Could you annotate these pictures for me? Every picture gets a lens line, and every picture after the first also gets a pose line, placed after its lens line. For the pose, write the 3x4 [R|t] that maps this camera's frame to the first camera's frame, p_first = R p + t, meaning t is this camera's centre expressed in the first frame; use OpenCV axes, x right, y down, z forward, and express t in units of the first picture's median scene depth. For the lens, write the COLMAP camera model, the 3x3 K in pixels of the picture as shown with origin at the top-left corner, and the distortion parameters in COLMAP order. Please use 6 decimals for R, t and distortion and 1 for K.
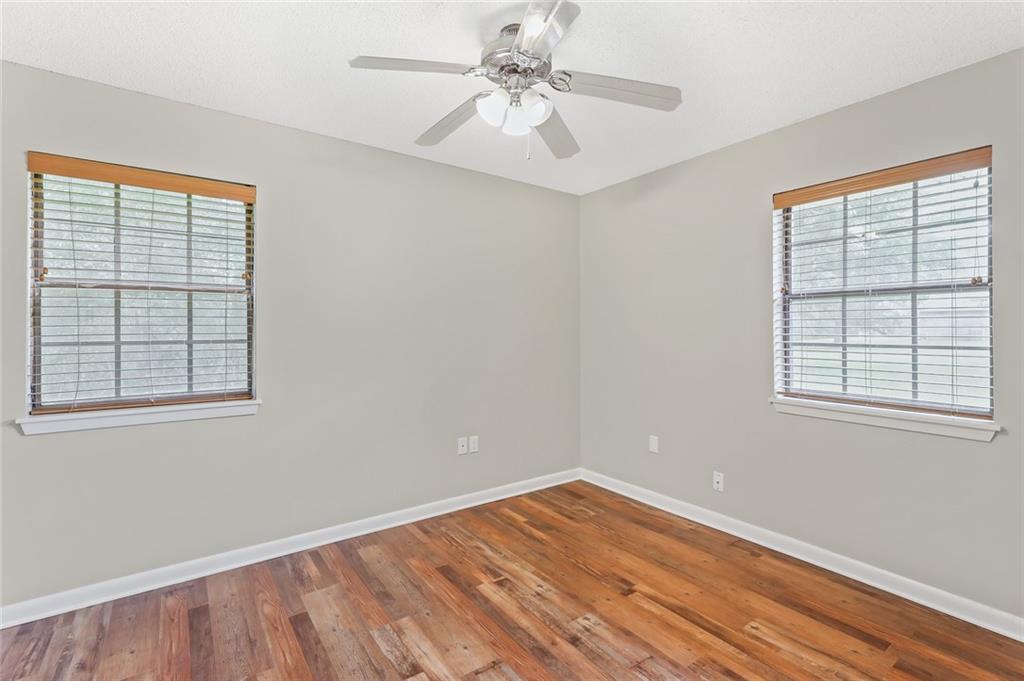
lens RADIAL K [[471.0, 0, 511.6], [0, 471.0, 331.1], [0, 0, 1]] dist [0.001773, -0.000106]
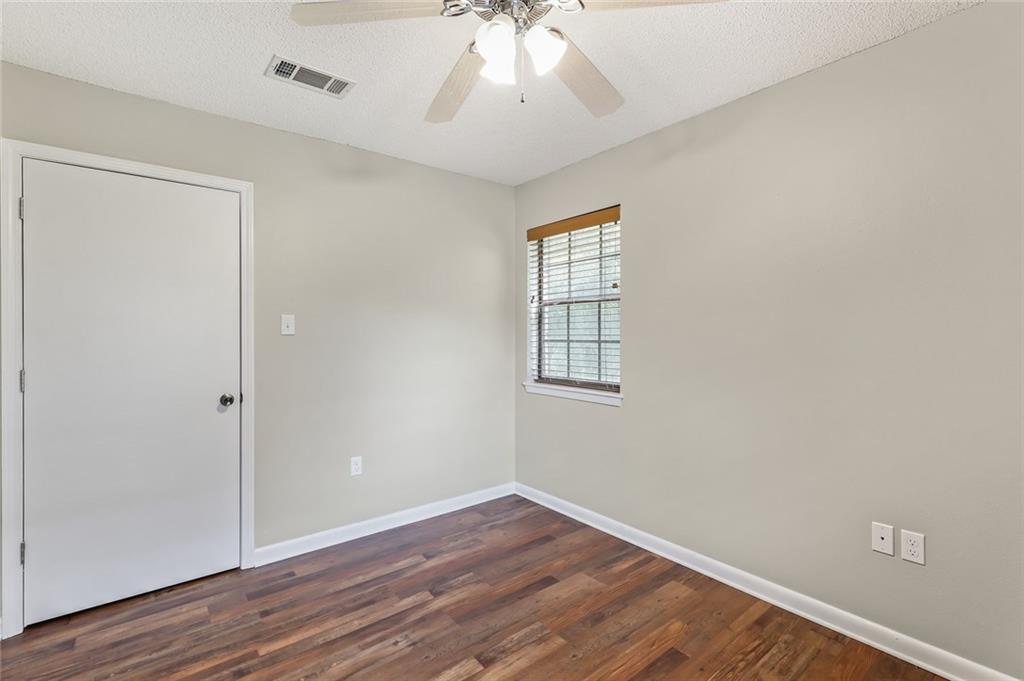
lens RADIAL K [[471.0, 0, 511.6], [0, 471.0, 331.1], [0, 0, 1]] dist [0.001773, -0.000106]
pose [[0.033867, 0.002877, -0.999422, 0.635185], [0.007795, 0.999965, 0.003142, -0.010987], [0.999396, -0.007897, 0.033843, 0.778950]]
